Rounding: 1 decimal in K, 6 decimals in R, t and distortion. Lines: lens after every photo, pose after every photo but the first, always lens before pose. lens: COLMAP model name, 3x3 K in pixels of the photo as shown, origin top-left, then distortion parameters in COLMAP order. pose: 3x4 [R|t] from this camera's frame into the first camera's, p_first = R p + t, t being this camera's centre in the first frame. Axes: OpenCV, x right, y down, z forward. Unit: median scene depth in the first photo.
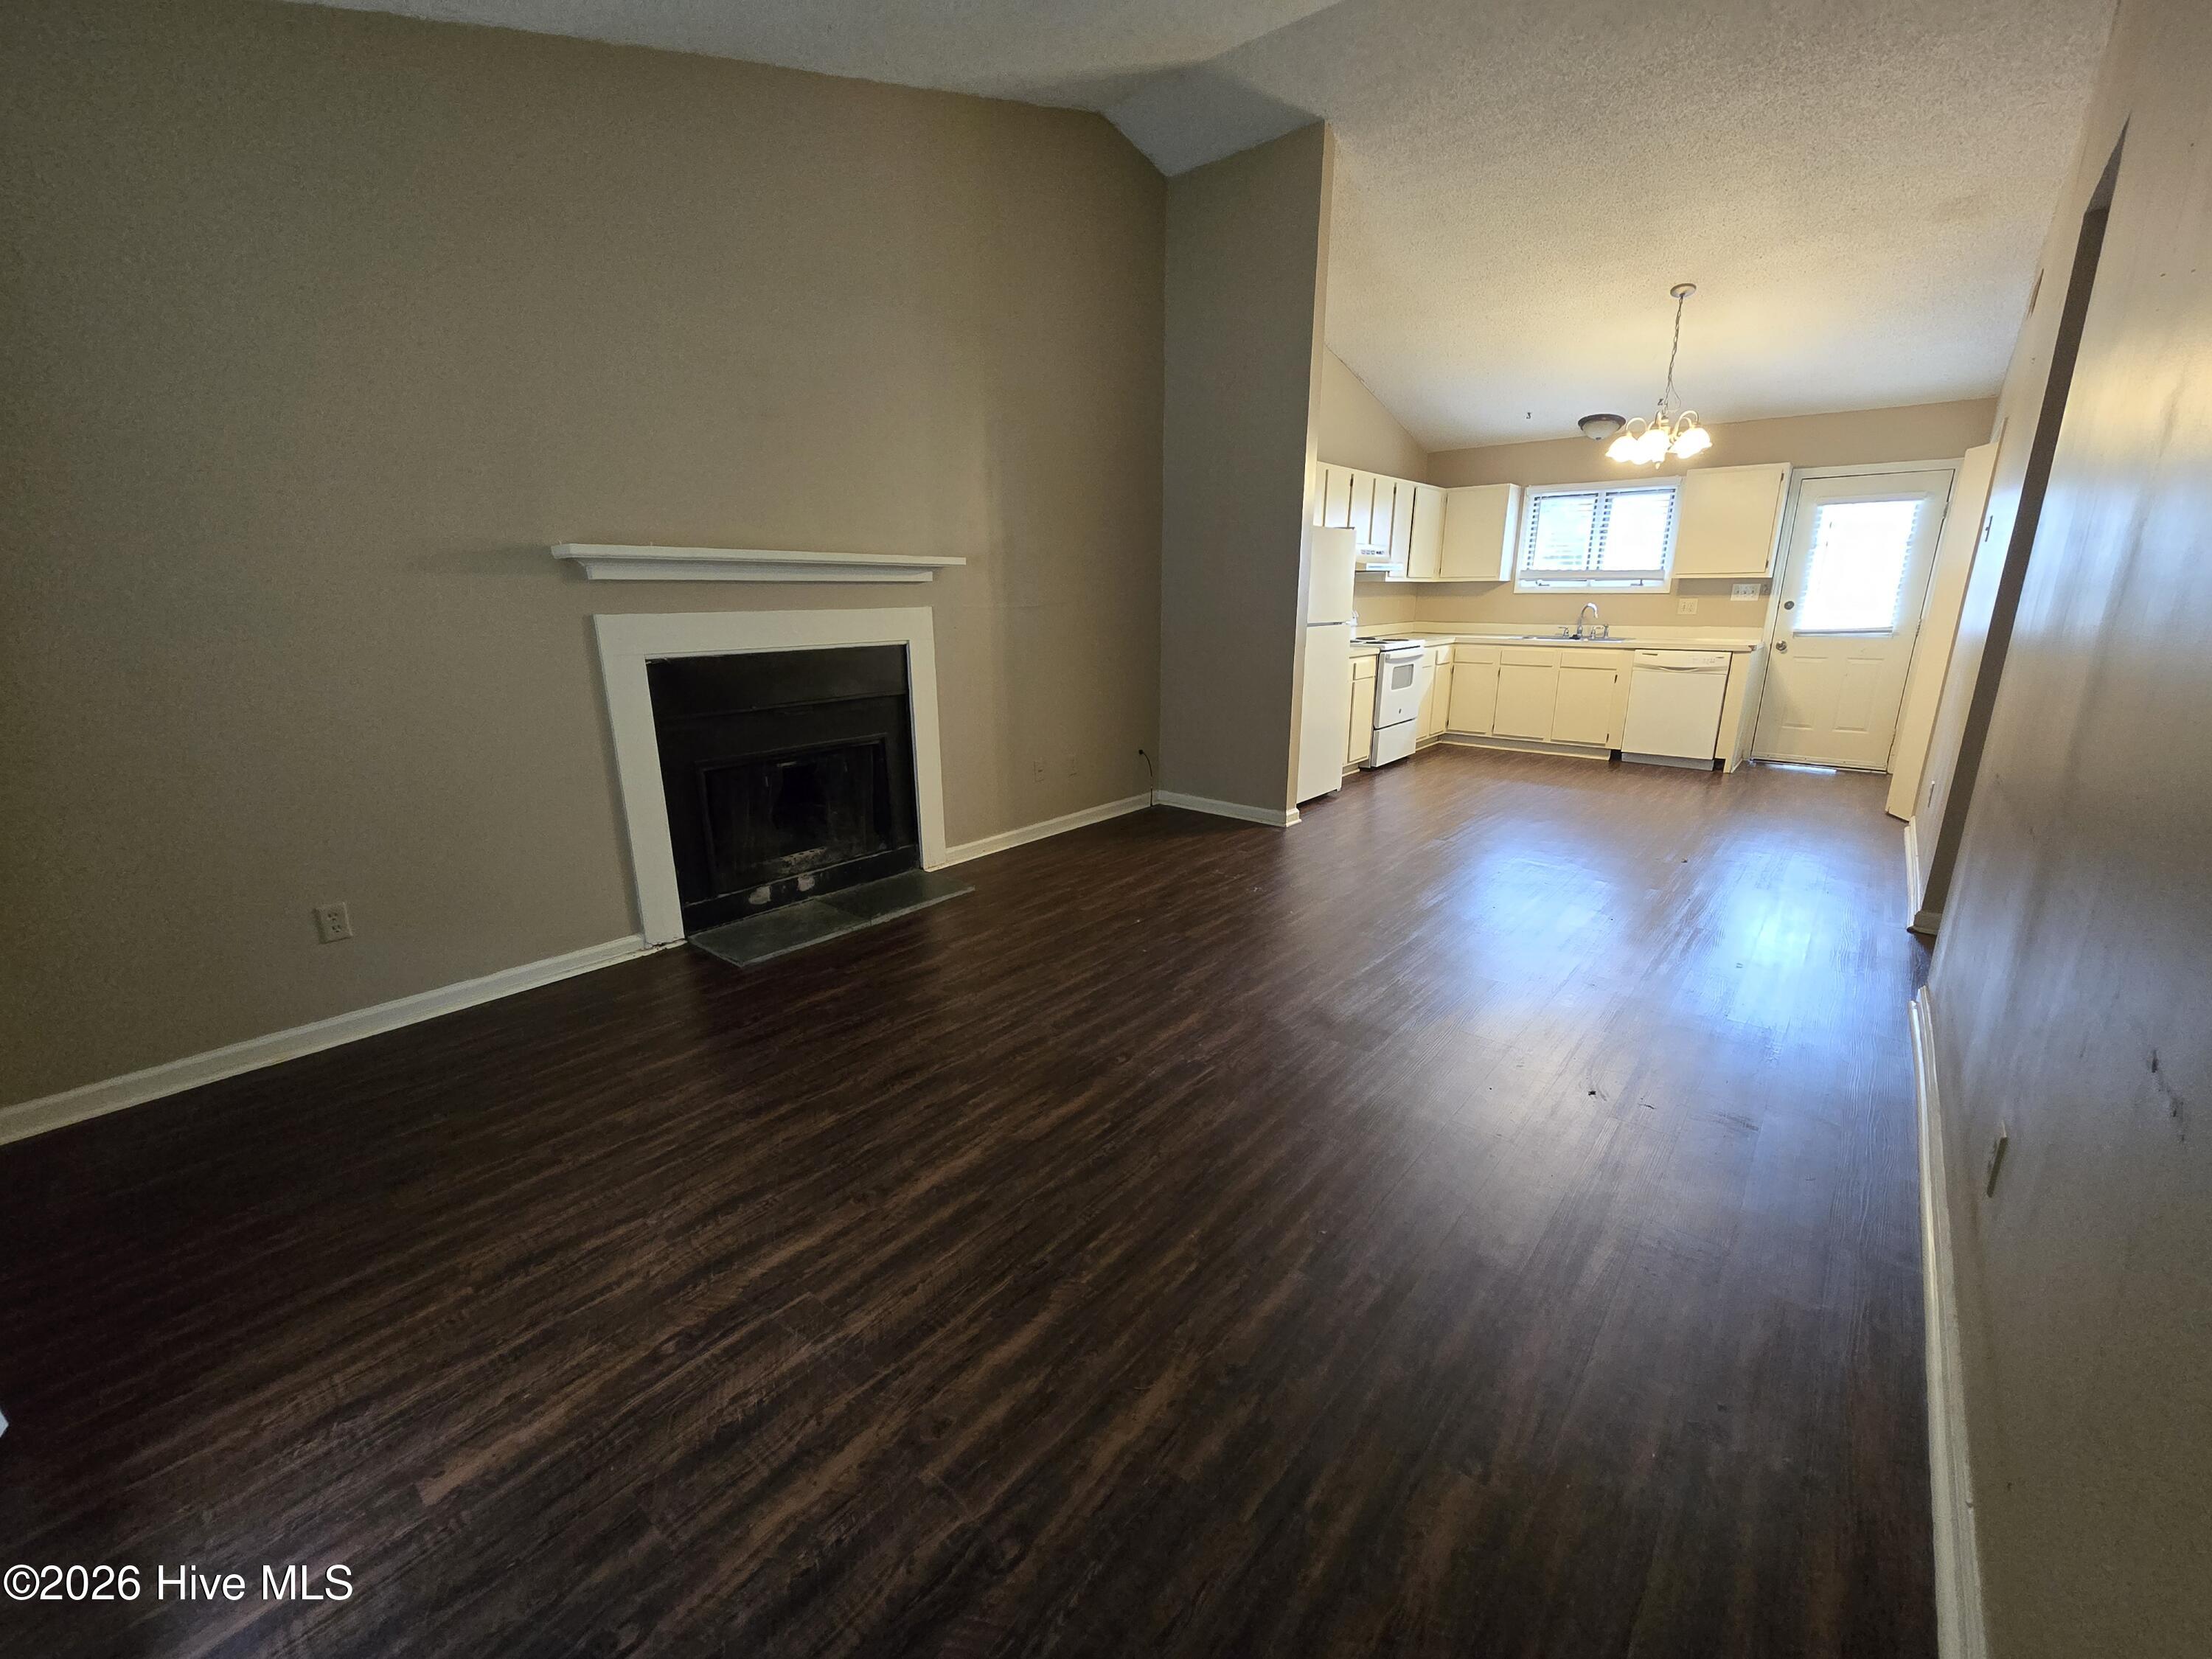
lens RADIAL K [[905.2, 0, 1104.4], [0, 905.2, 838.6], [0, 0, 1]] dist [0.013684, 0.000100]
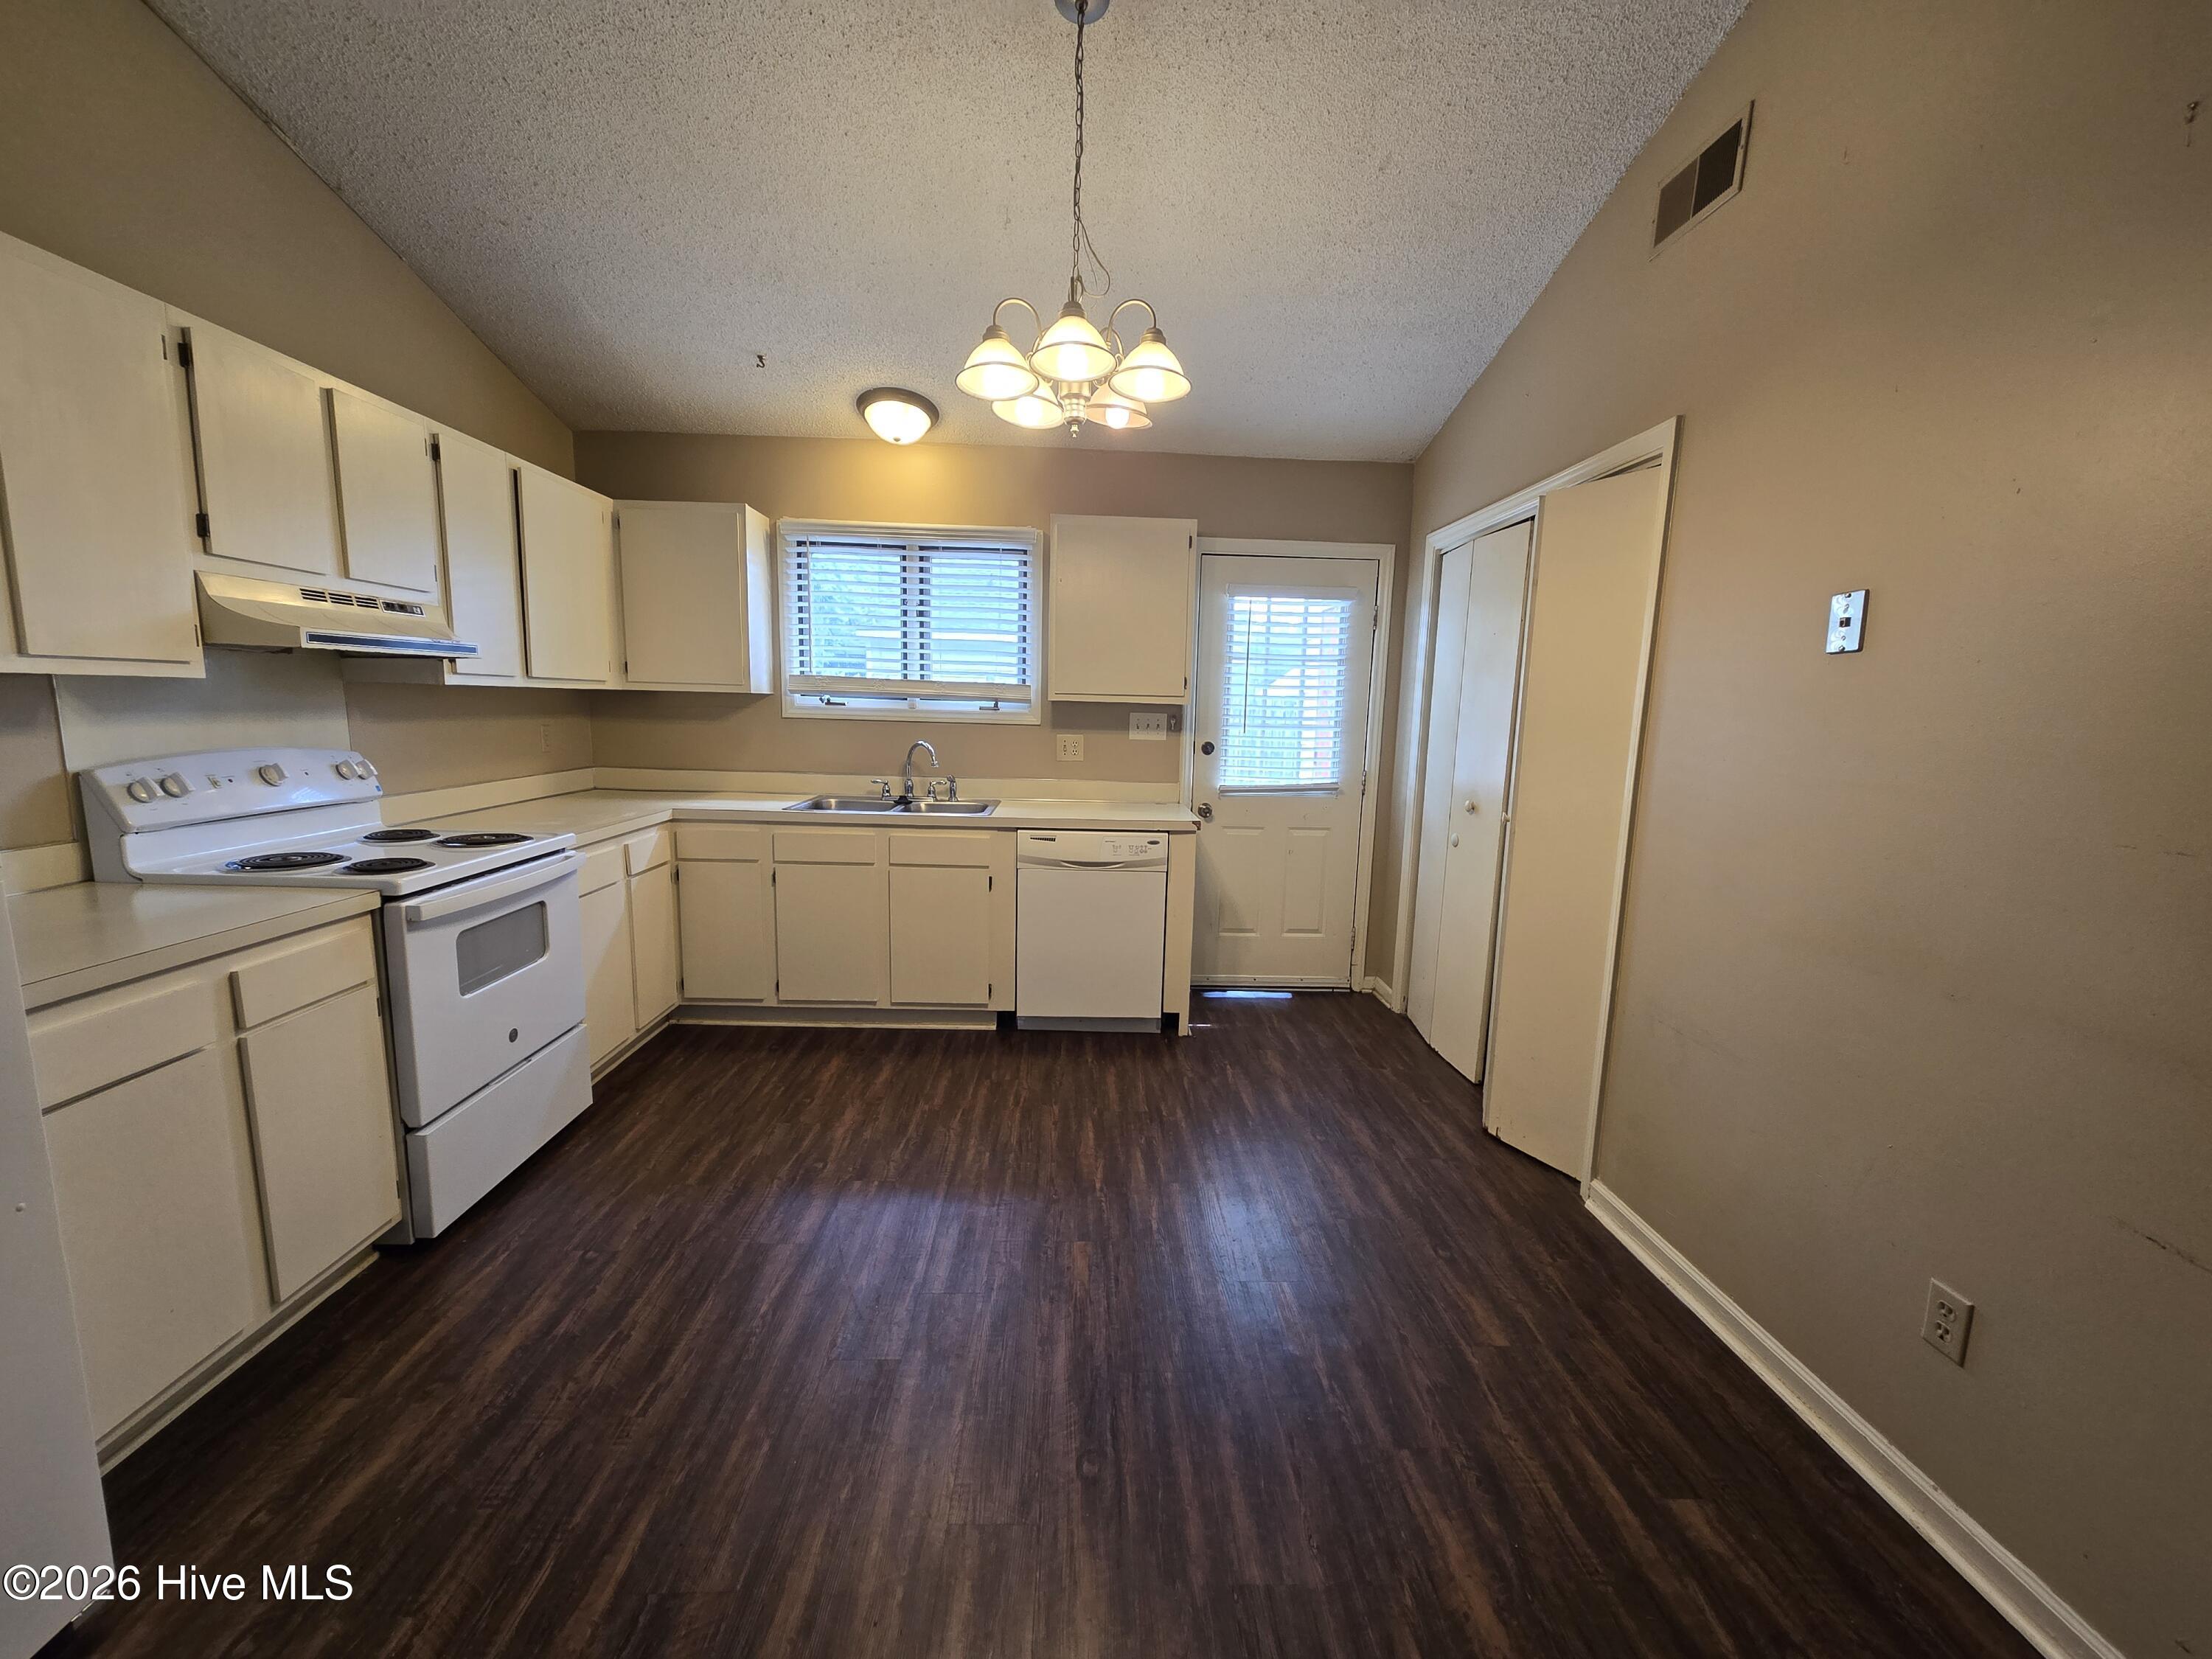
lens RADIAL K [[905.2, 0, 1104.4], [0, 905.2, 838.6], [0, 0, 1]] dist [0.013684, 0.000100]
pose [[0.744137, -0.075774, 0.663716, 0.268875], [0.150910, 0.986930, -0.056520, -0.163684], [-0.650759, 0.142220, 0.745846, 0.569302]]
